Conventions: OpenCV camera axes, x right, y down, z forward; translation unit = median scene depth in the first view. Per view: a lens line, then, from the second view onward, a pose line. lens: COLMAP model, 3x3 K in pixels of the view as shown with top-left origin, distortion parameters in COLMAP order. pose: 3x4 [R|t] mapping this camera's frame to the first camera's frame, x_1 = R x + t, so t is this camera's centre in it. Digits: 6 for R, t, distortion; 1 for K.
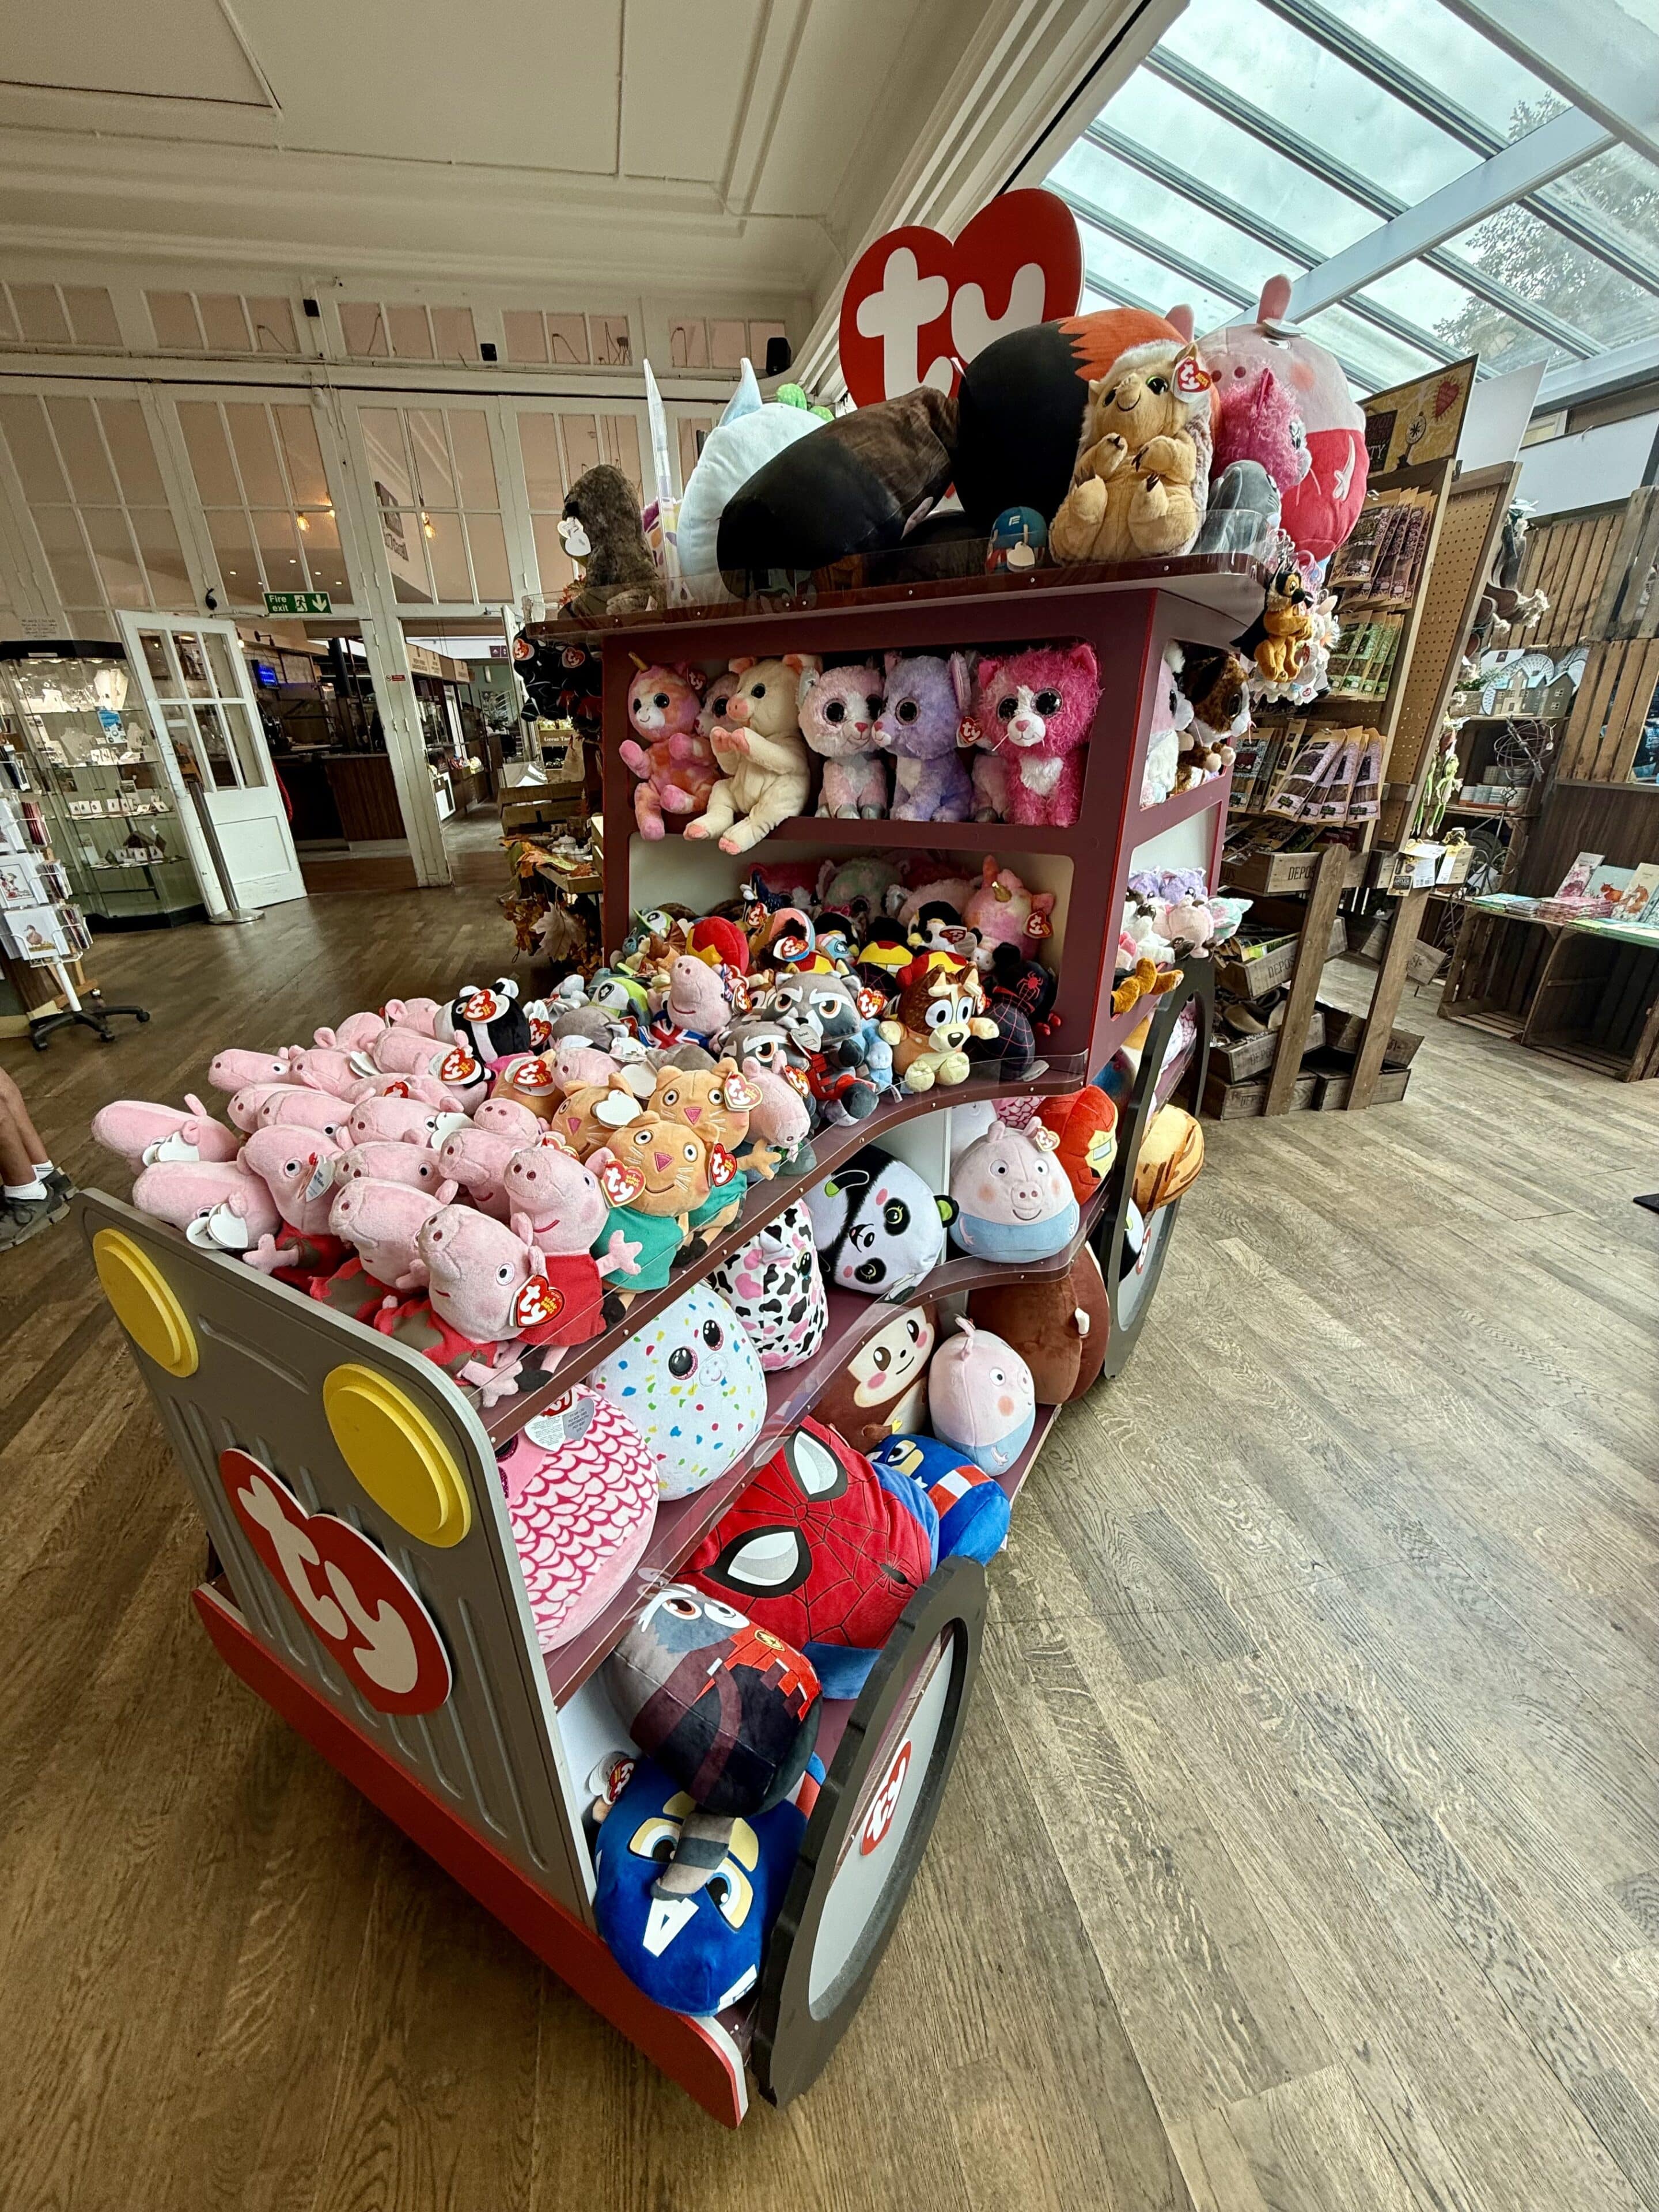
lens RADIAL K [[874.5, 0, 824.3], [0, 874.5, 1104.0], [0, 0, 1]] dist [-0.001783, -0.000048]
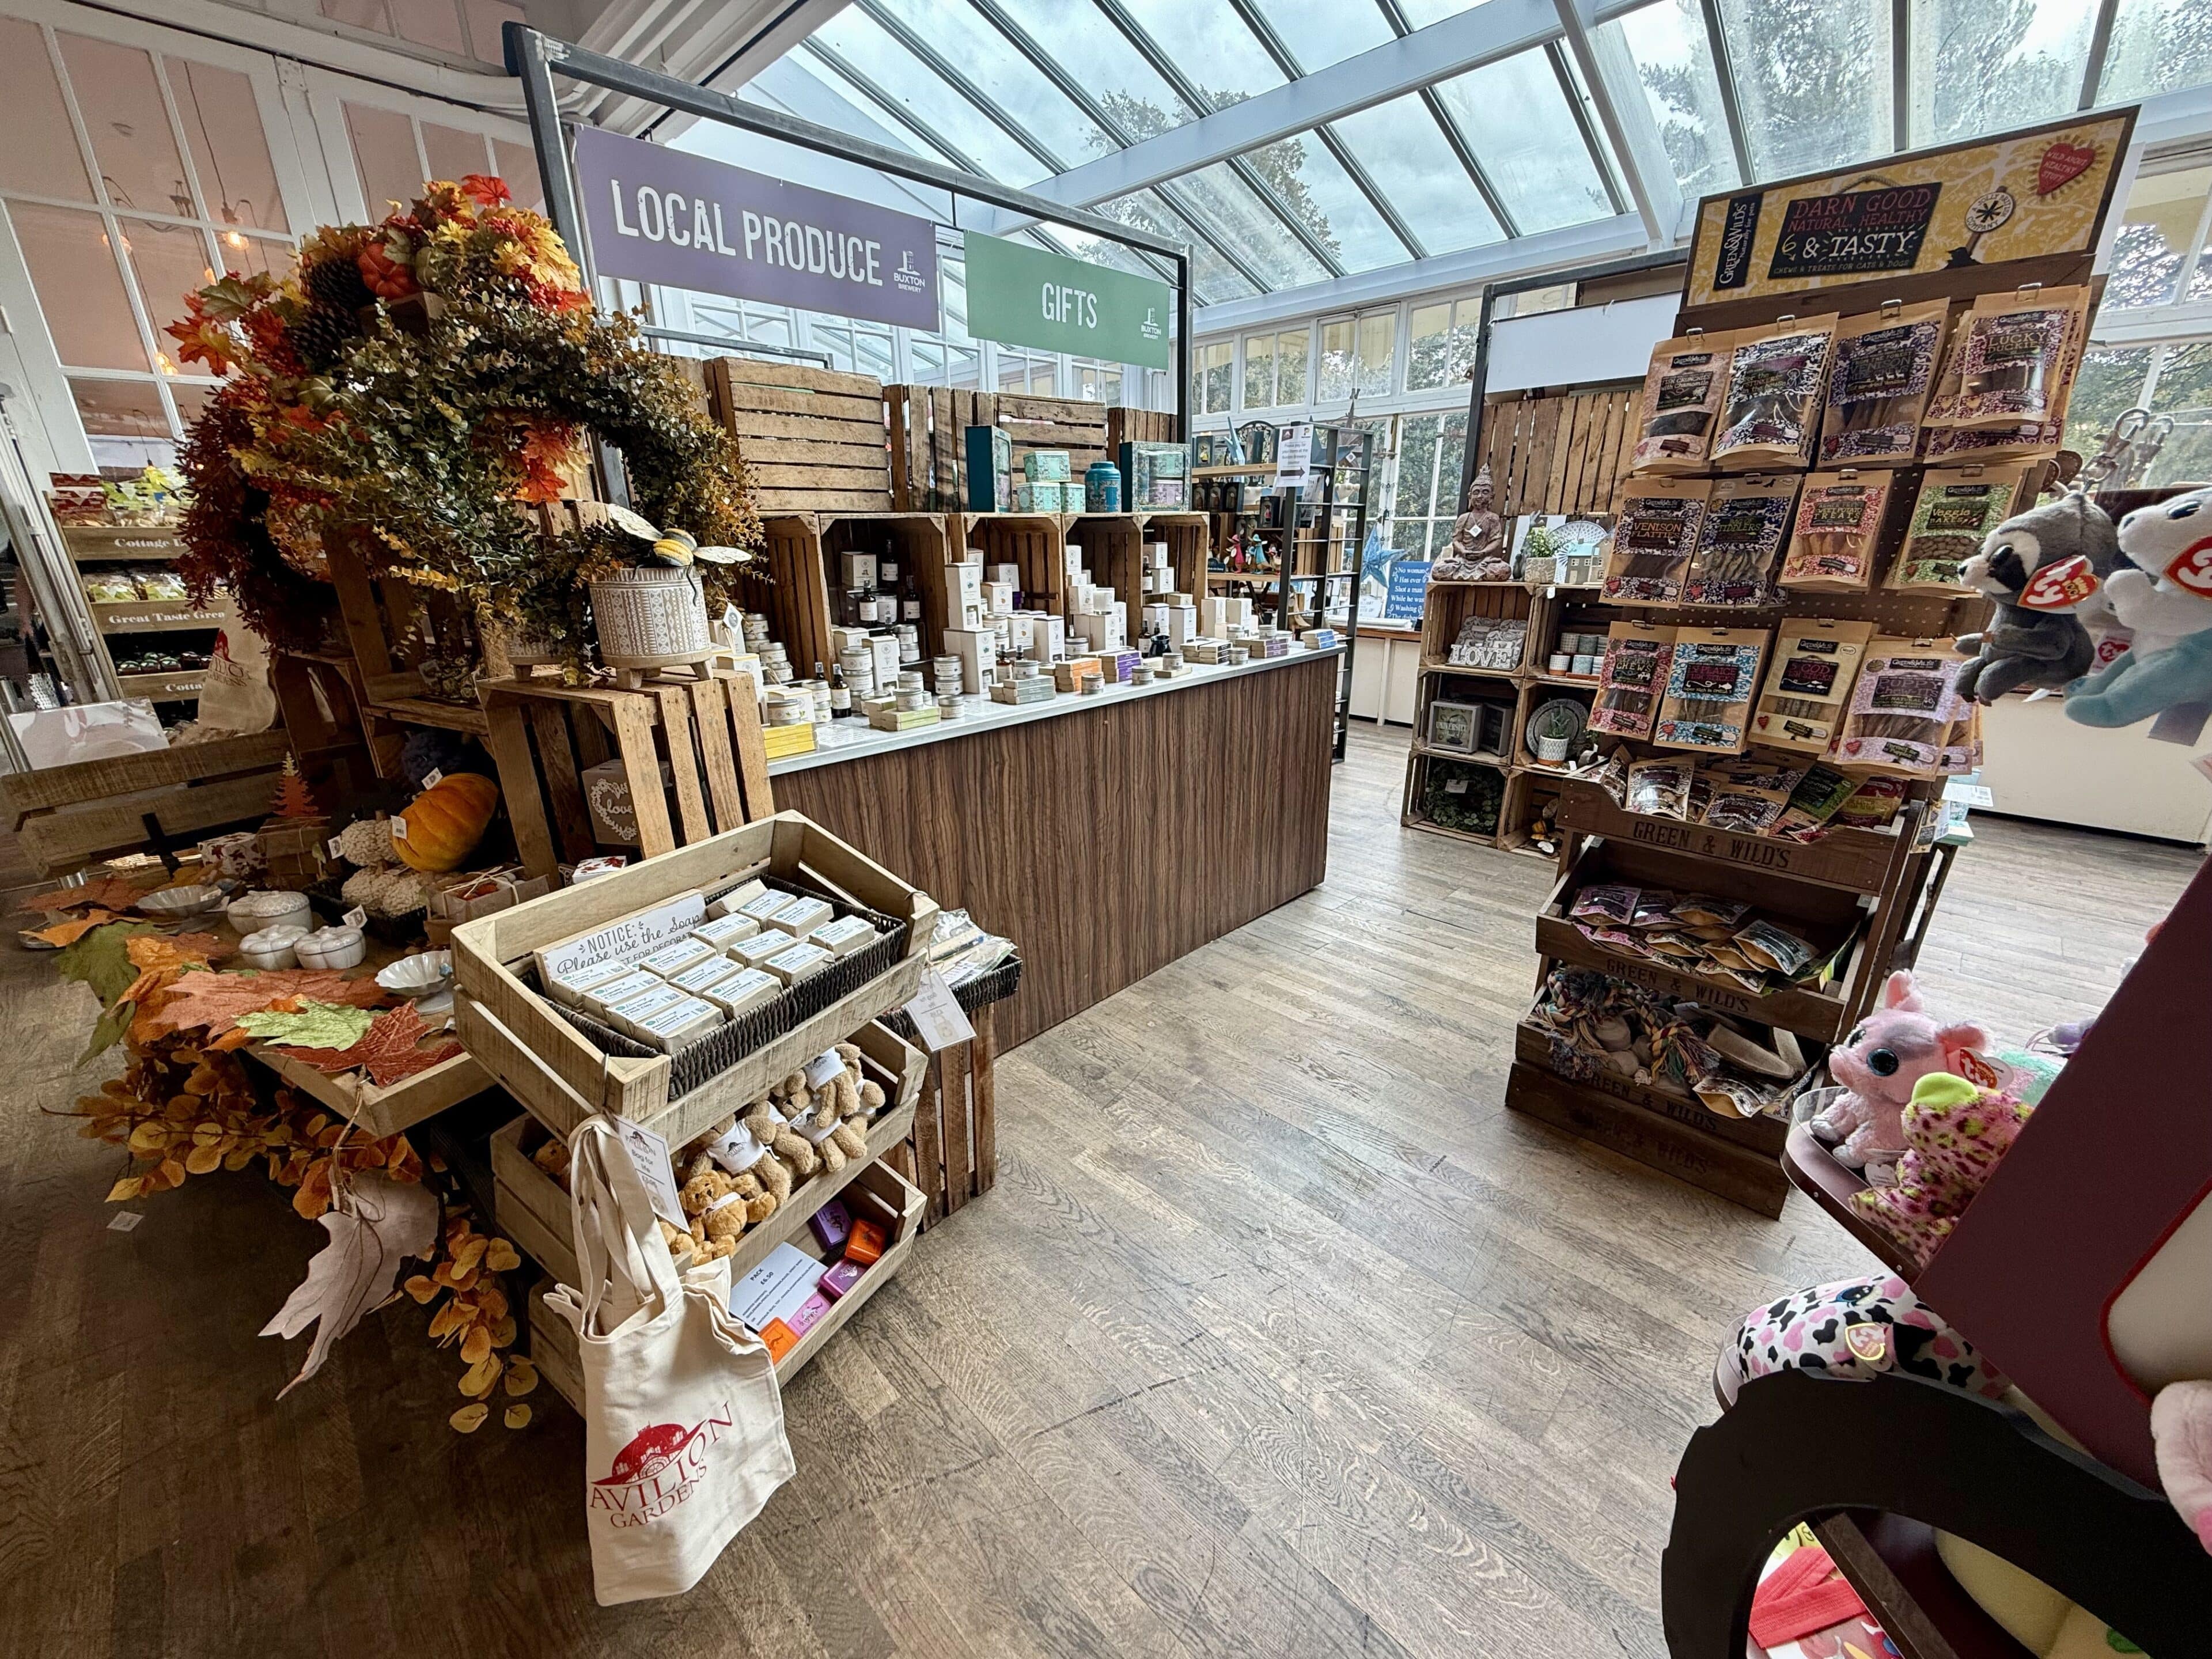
lens RADIAL K [[874.5, 0, 1097.8], [0, 874.5, 832.8], [0, 0, 1]] dist [-0.001783, -0.000048]
pose [[0.842545, -0.155506, 0.515690, -0.268185], [0.209459, 0.976653, -0.047708, -0.354051], [-0.496231, 0.148212, 0.855446, 0.708045]]
